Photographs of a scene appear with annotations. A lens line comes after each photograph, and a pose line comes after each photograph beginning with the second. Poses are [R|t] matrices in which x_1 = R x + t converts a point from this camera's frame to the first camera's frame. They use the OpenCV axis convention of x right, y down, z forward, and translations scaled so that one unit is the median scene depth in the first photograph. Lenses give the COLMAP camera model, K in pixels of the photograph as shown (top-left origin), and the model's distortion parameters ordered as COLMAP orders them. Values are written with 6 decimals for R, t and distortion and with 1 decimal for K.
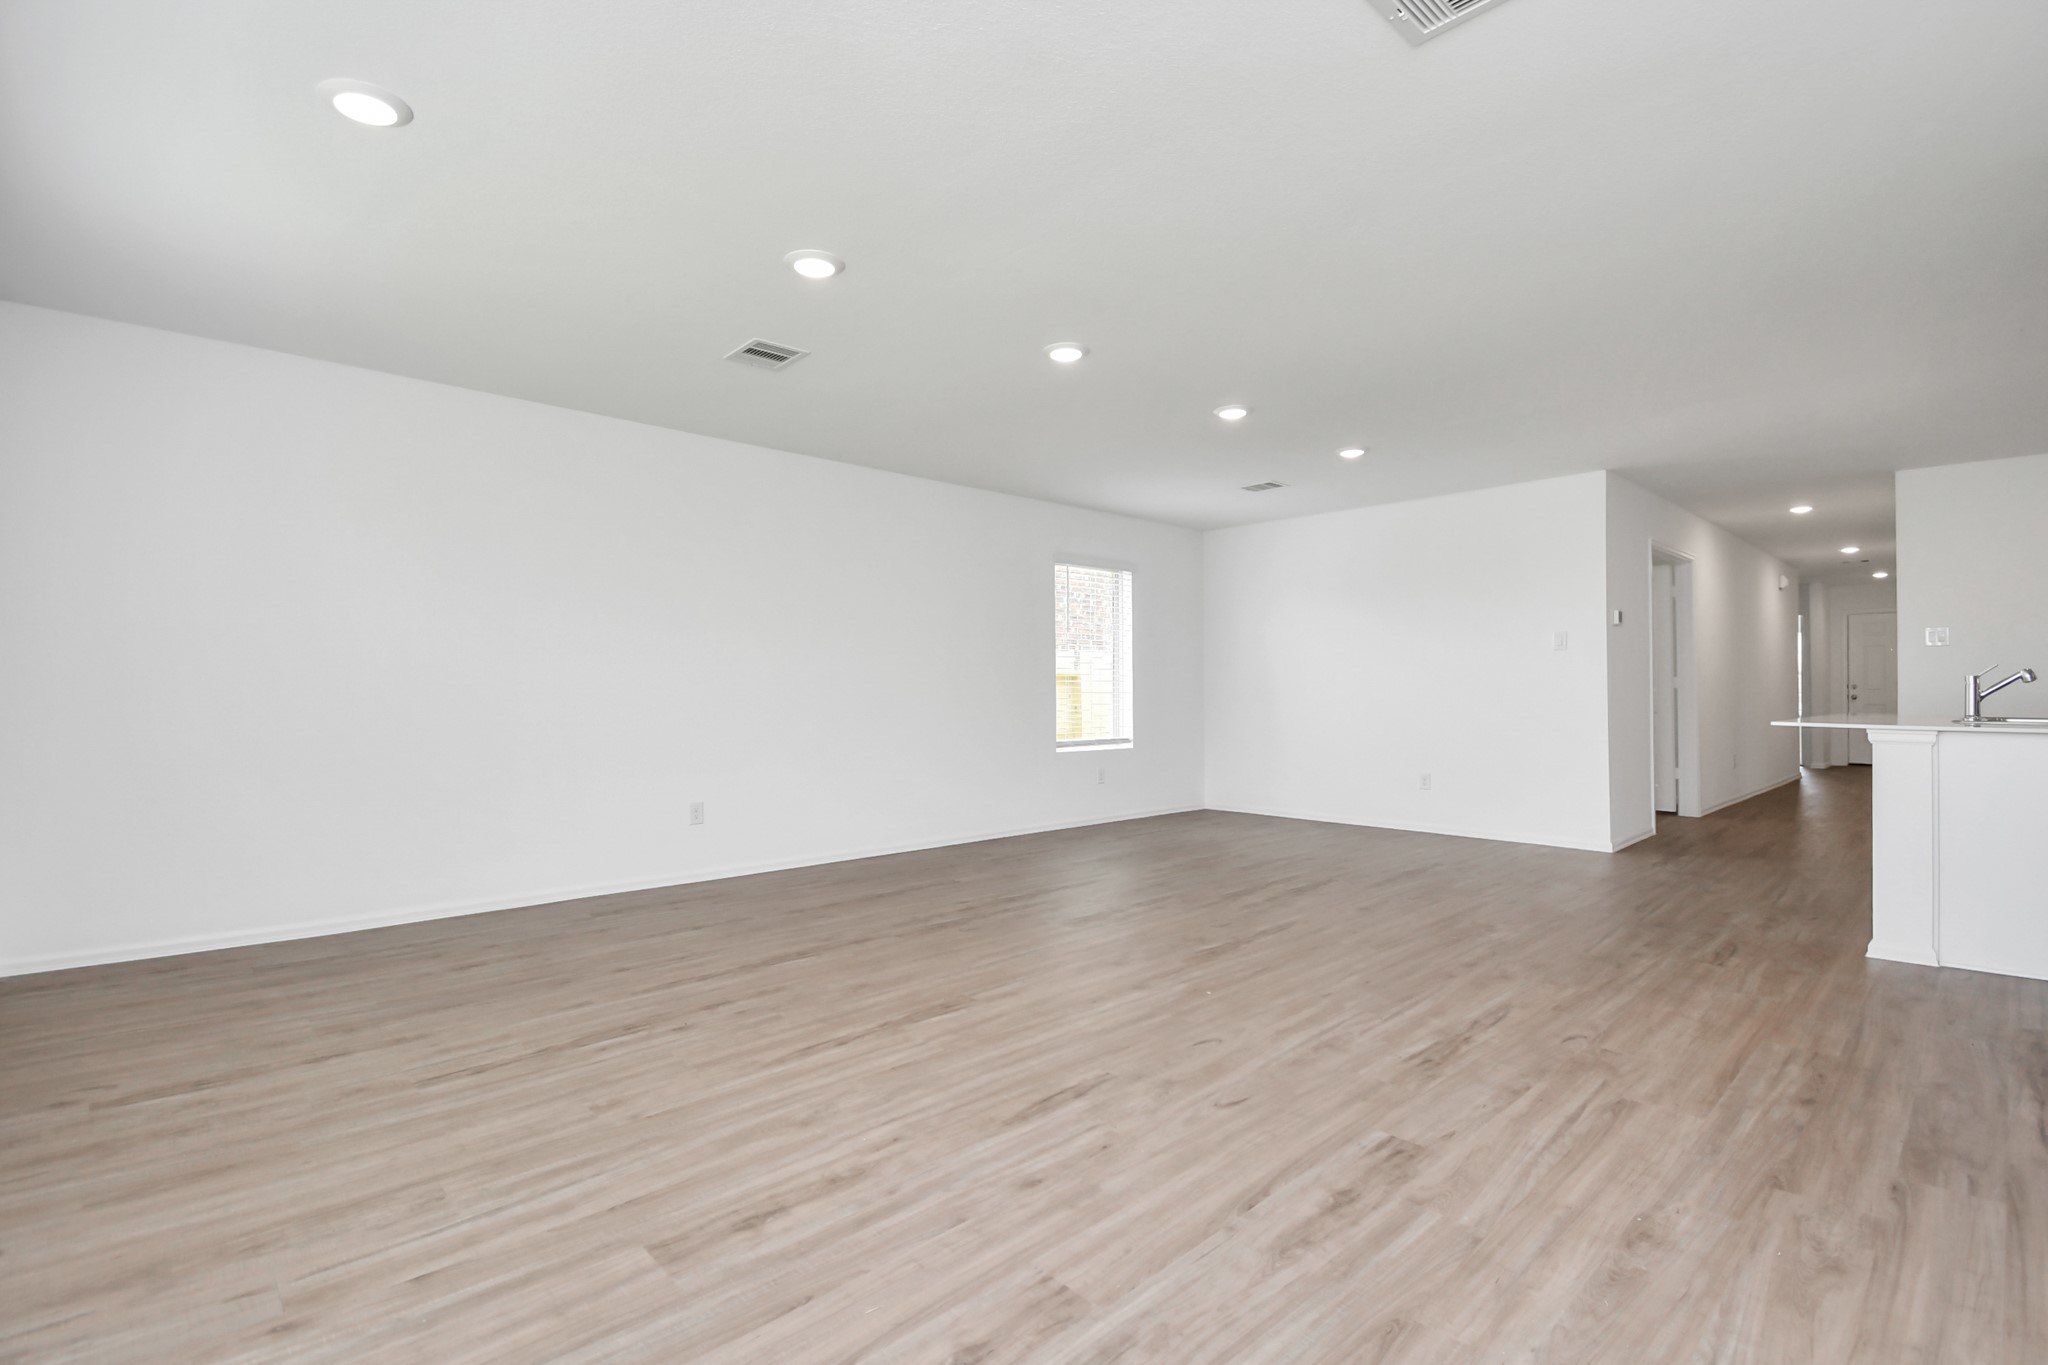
lens RADIAL K [[943.3, 0, 919.9], [0, 943.3, 686.4], [0, 0, 1]] dist [-0.000620, -0.014408]
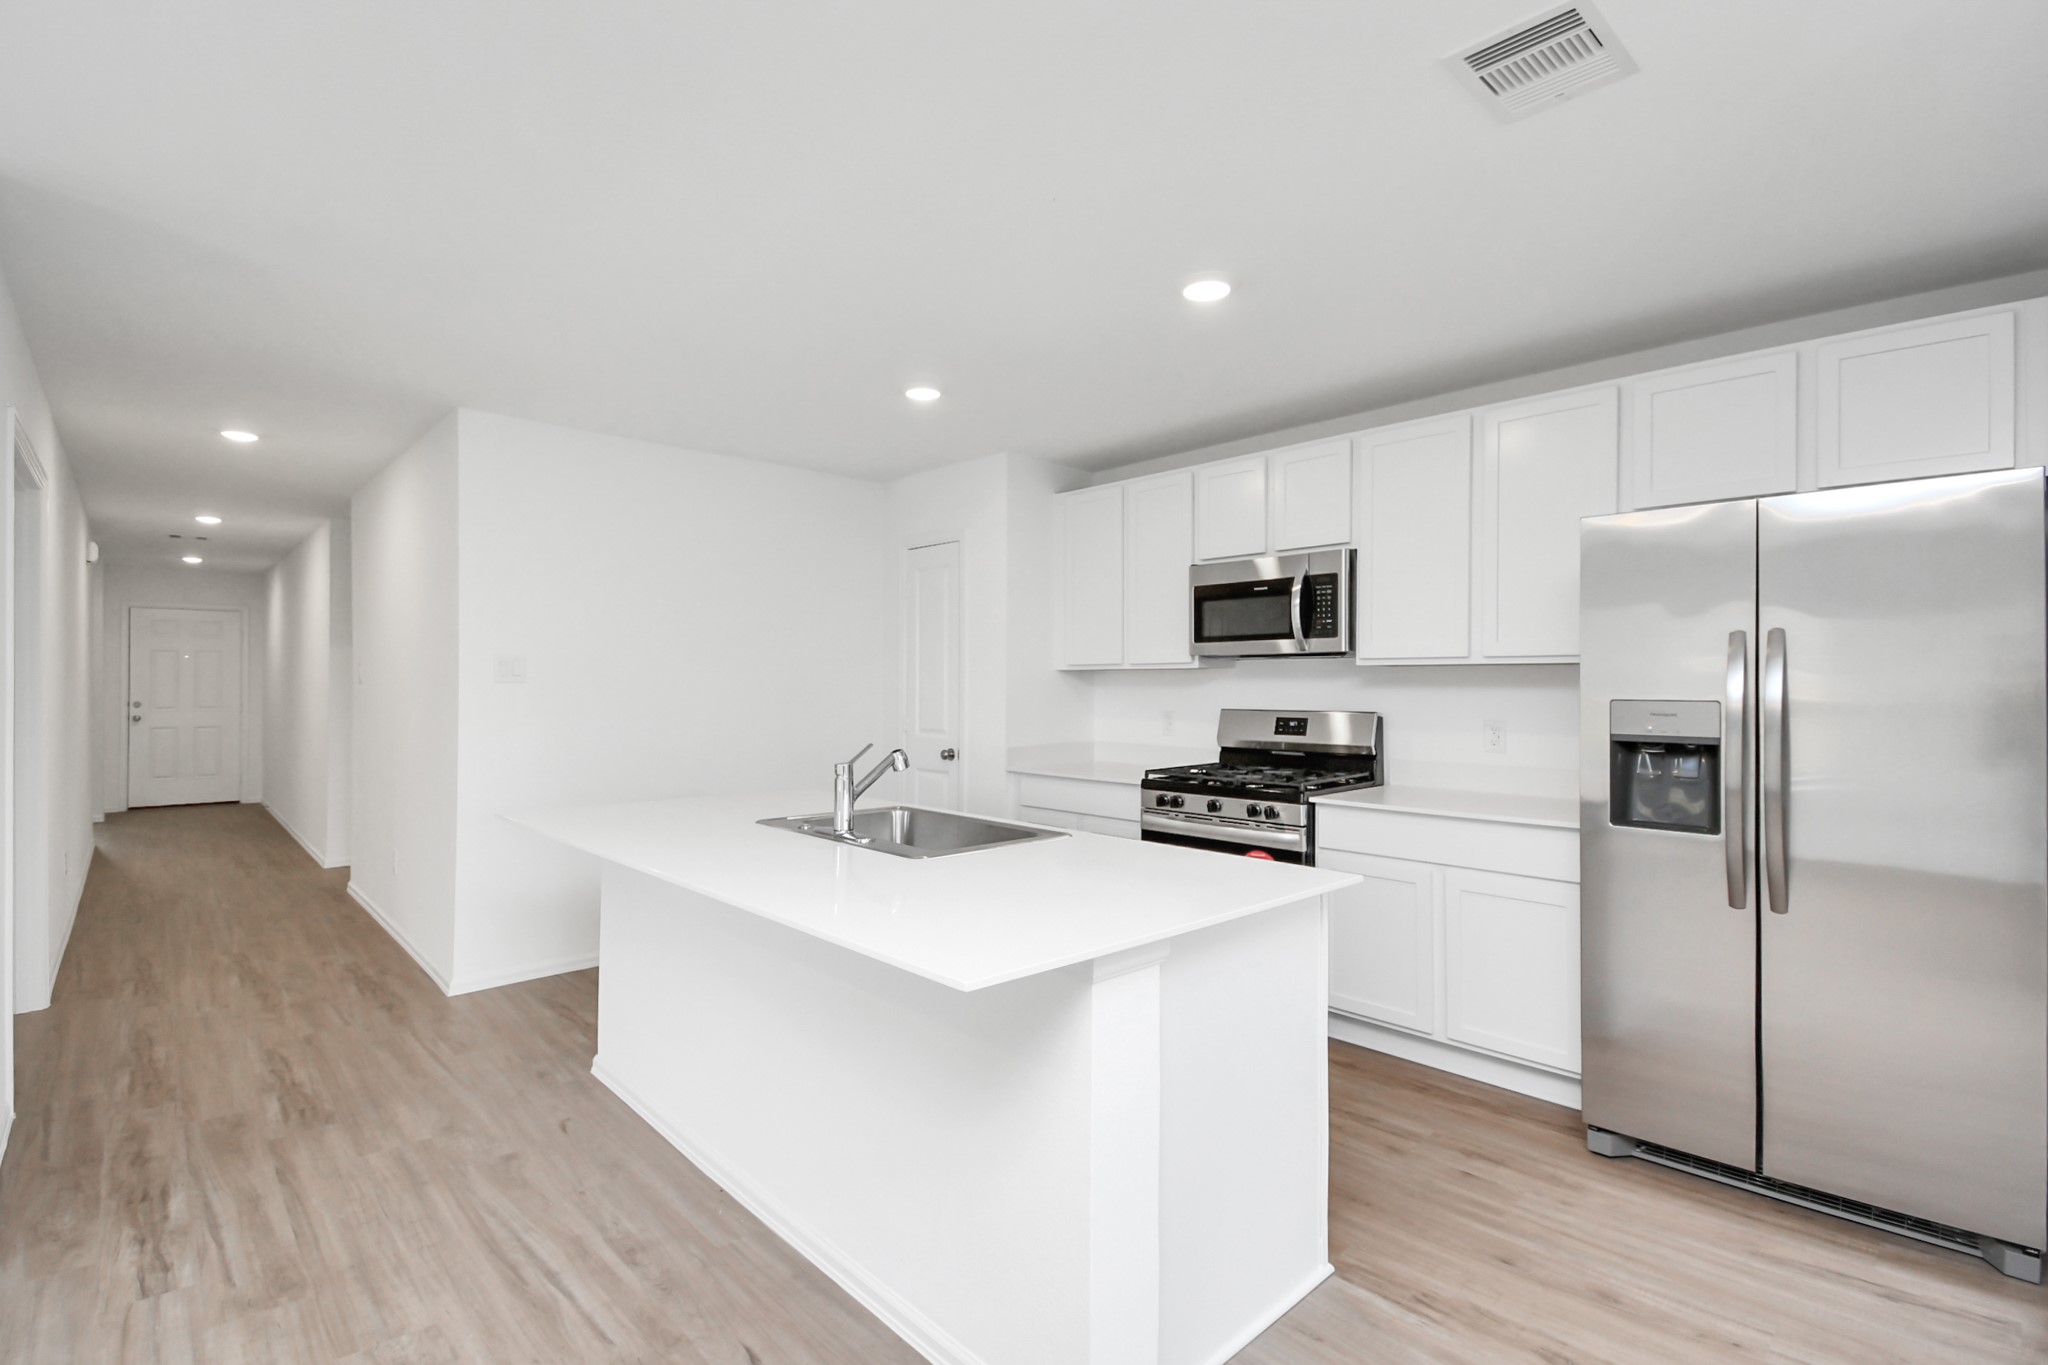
lens RADIAL K [[927.3, 0, 1066.1], [0, 927.3, 675.2], [0, 0, 1]] dist [0.000387, -0.008416]
pose [[-0.101609, 0.008578, 0.994787, 0.573406], [-0.007252, 0.999930, -0.009363, -0.065728], [-0.994798, -0.008166, -0.101540, 0.989171]]
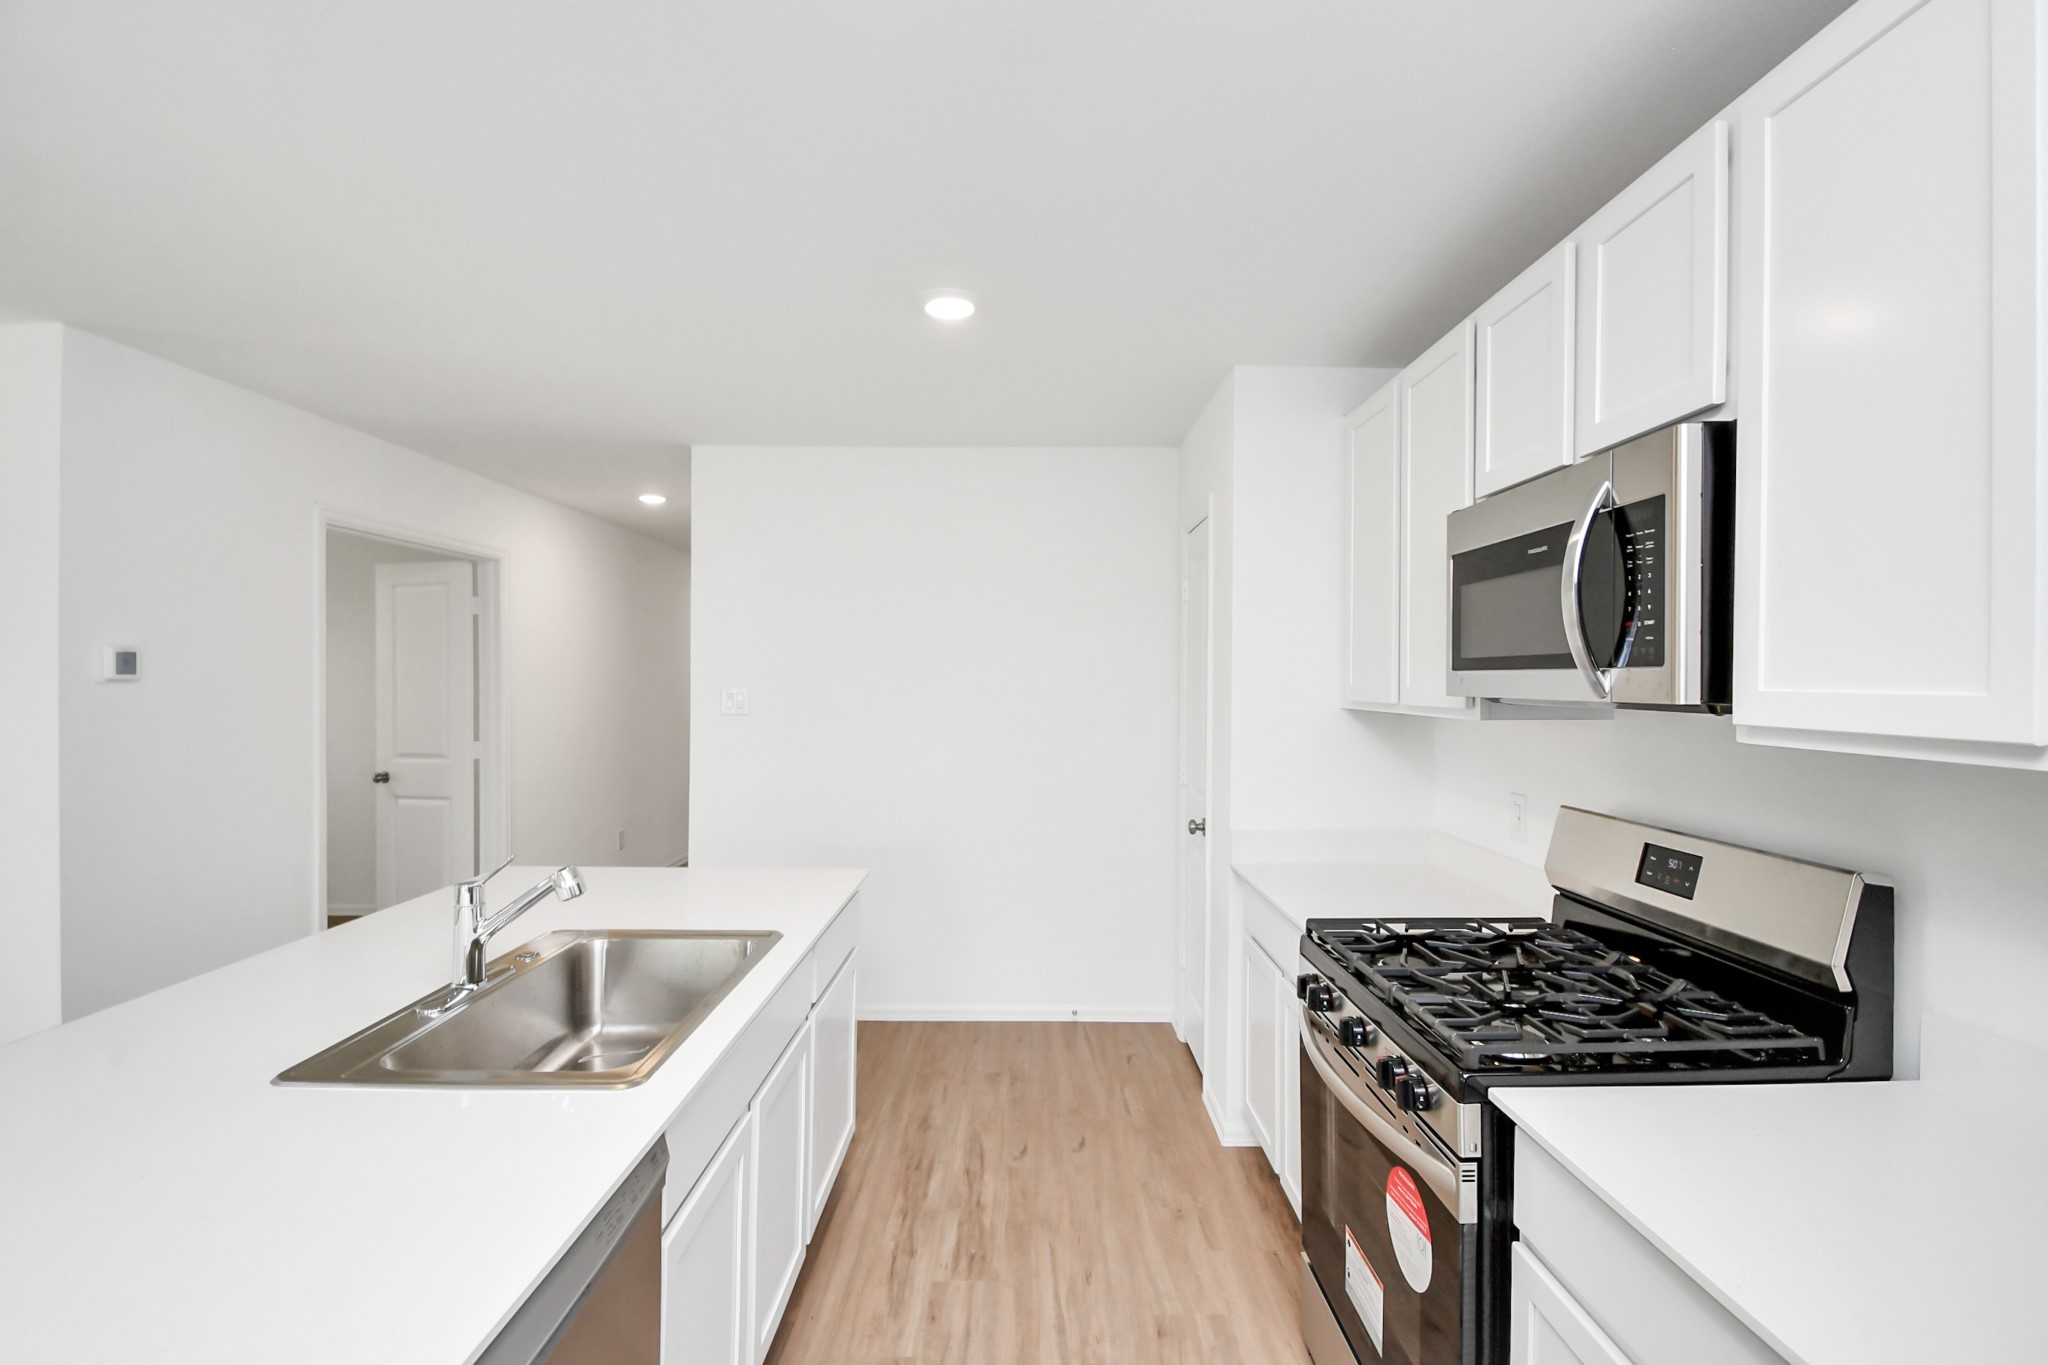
lens RADIAL K [[962.7, 0, 1024.0], [0, 962.7, 682.5], [0, 0, 1]] dist [-0.000530, -0.000855]
pose [[0.630176, -0.008502, 0.776405, 1.028514], [-0.003055, 0.999905, 0.013430, -0.112071], [-0.776446, -0.010835, 0.630091, 0.593256]]
